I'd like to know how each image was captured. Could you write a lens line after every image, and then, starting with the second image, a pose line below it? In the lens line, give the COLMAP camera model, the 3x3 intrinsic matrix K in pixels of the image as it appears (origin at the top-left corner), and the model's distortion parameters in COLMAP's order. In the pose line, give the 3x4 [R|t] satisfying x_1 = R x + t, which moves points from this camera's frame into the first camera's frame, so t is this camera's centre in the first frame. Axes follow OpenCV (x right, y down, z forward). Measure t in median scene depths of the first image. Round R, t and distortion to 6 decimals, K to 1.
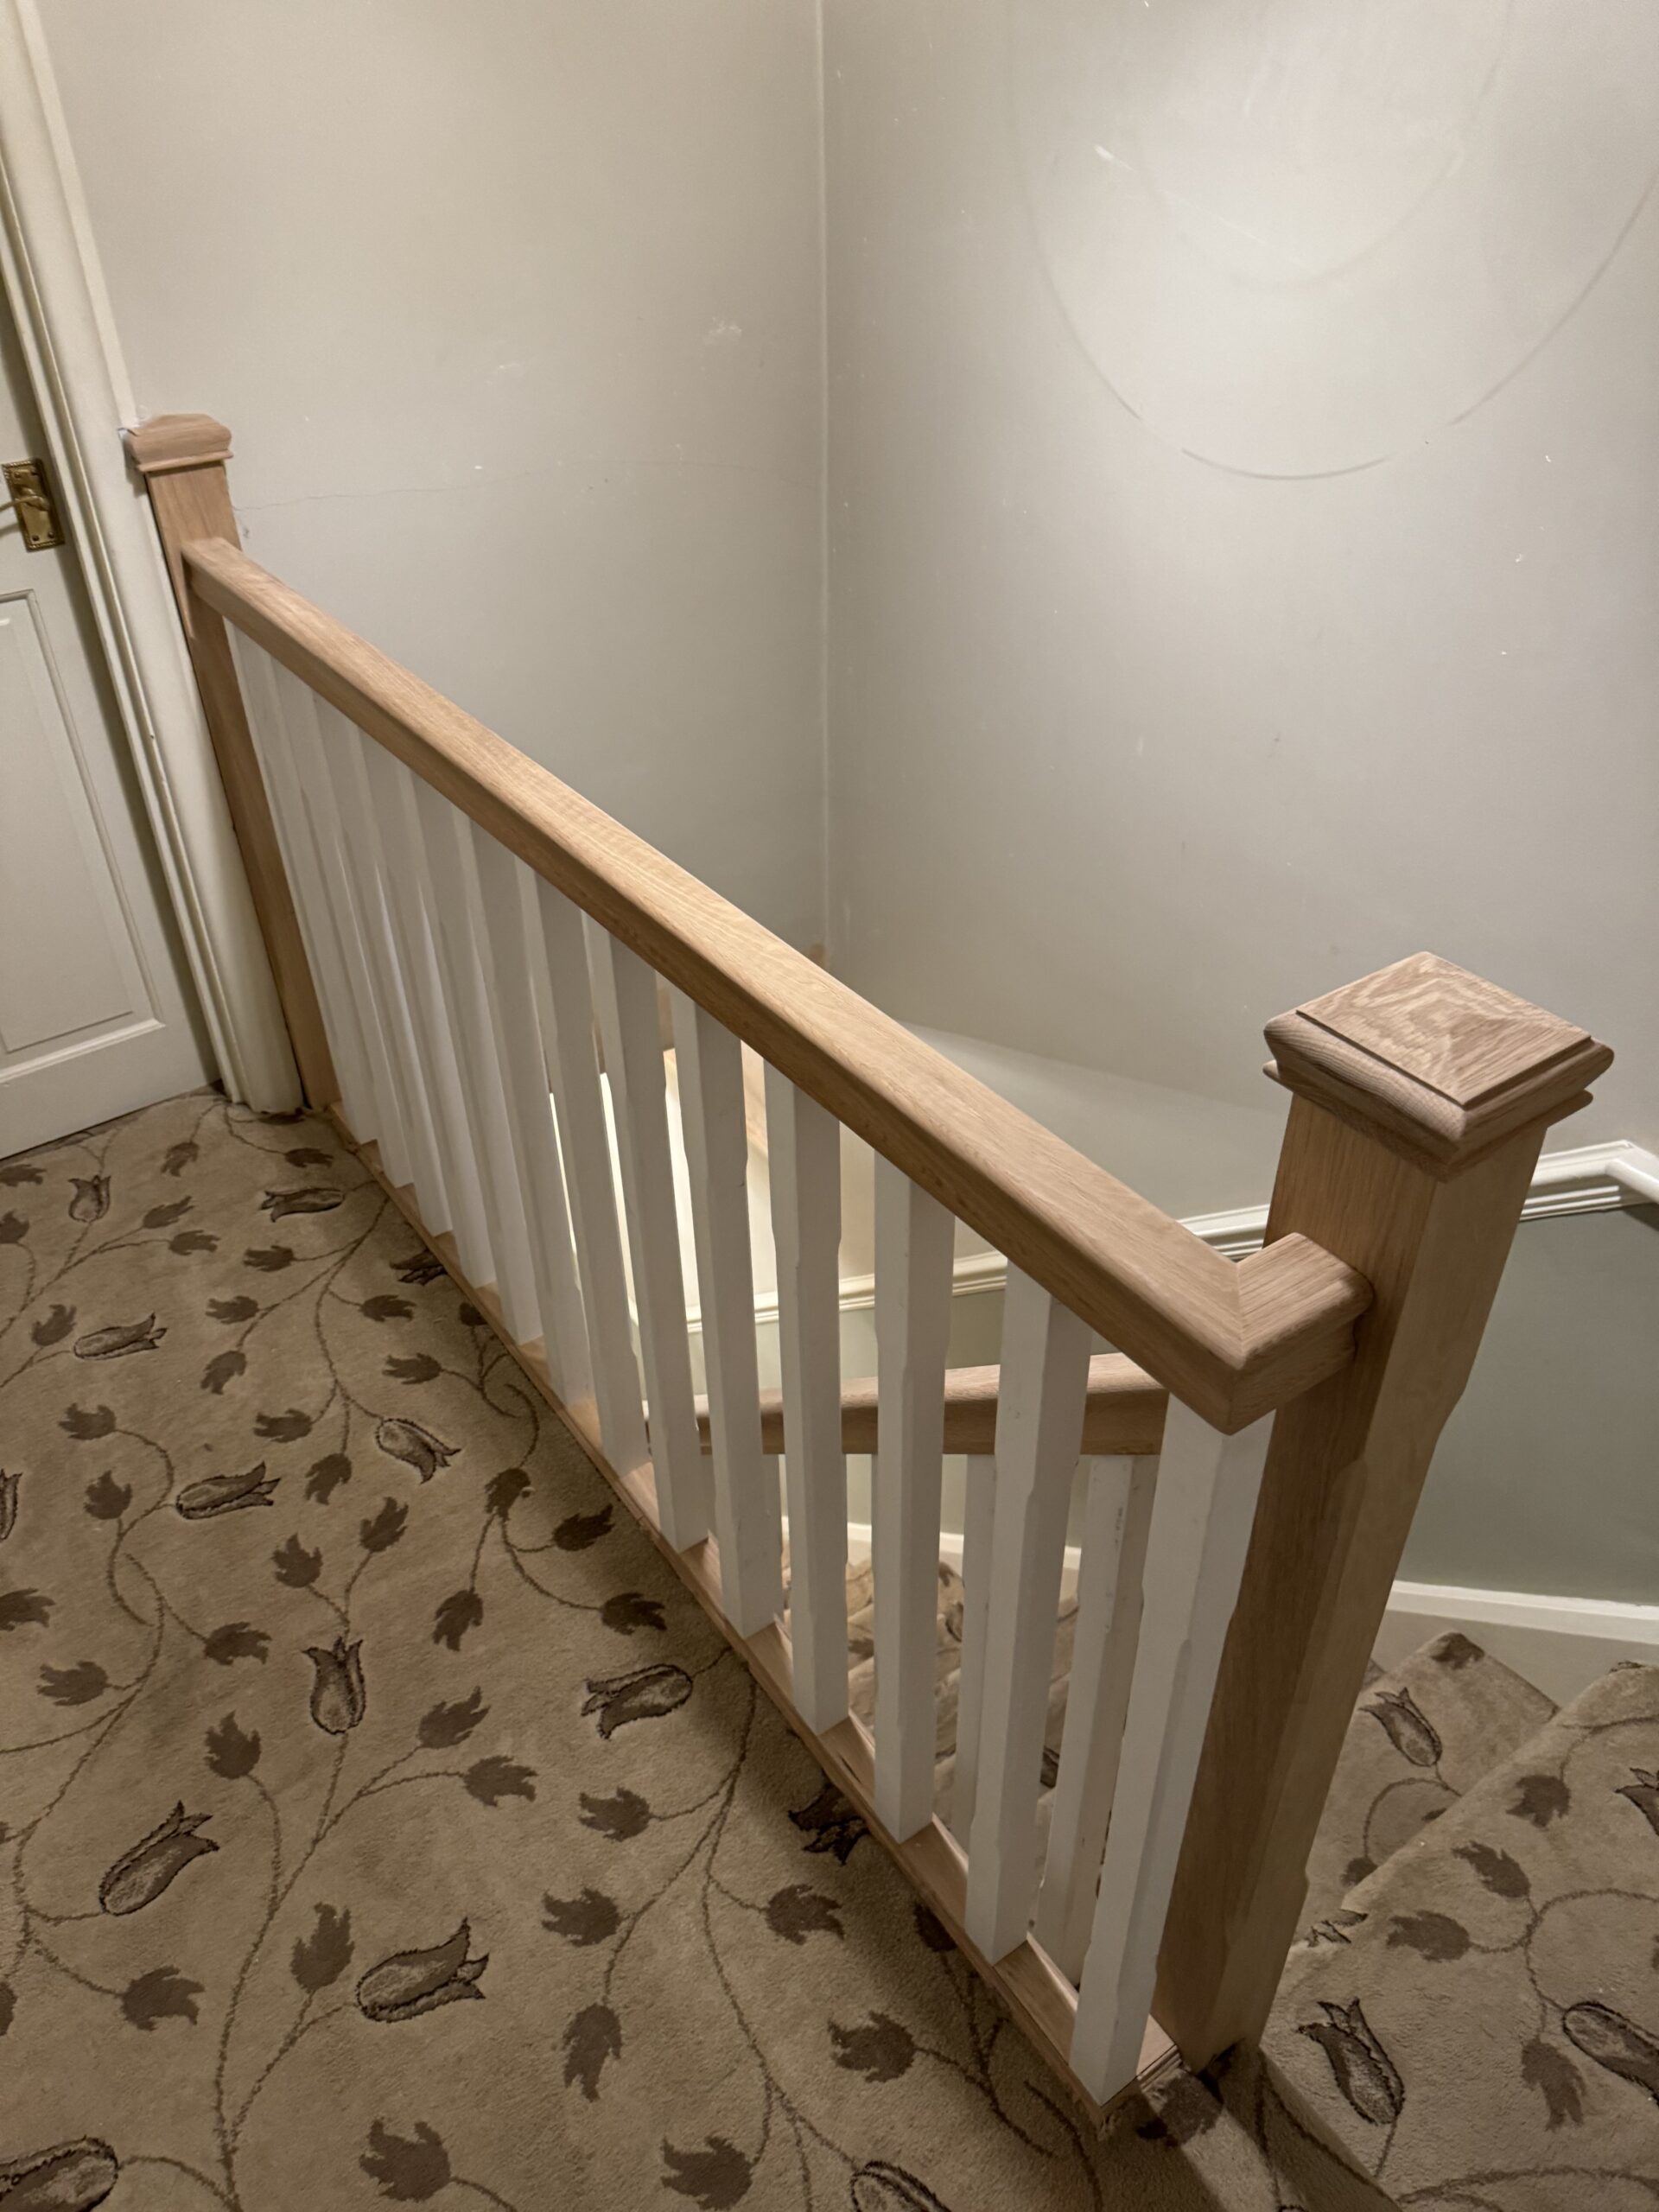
lens RADIAL K [[1600.4, 0, 830.3], [0, 1600.4, 1109.0], [0, 0, 1]] dist [-0.000693, 0.000020]
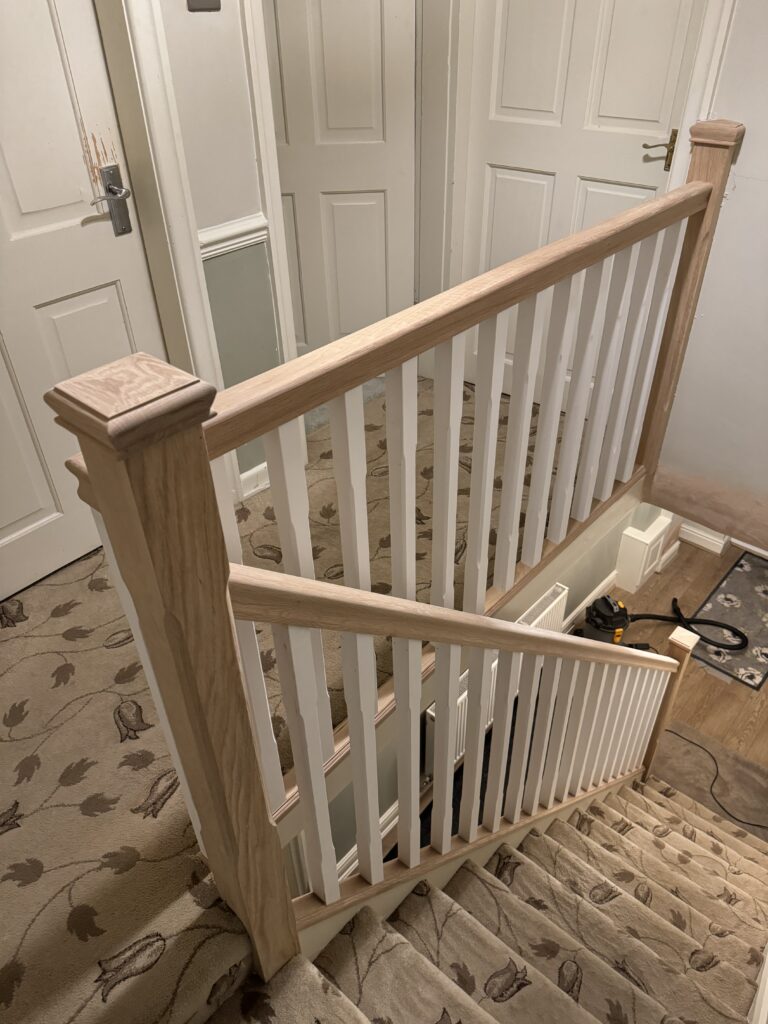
lens RADIAL K [[740.9, 0, 385.9], [0, 740.9, 510.9], [0, 0, 1]] dist [-0.000693, 0.000020]
pose [[0.232329, 0.588115, -0.774690, 0.766647], [-0.559523, 0.732311, 0.388142, -0.286442], [0.795586, 0.343280, 0.499201, 0.525462]]
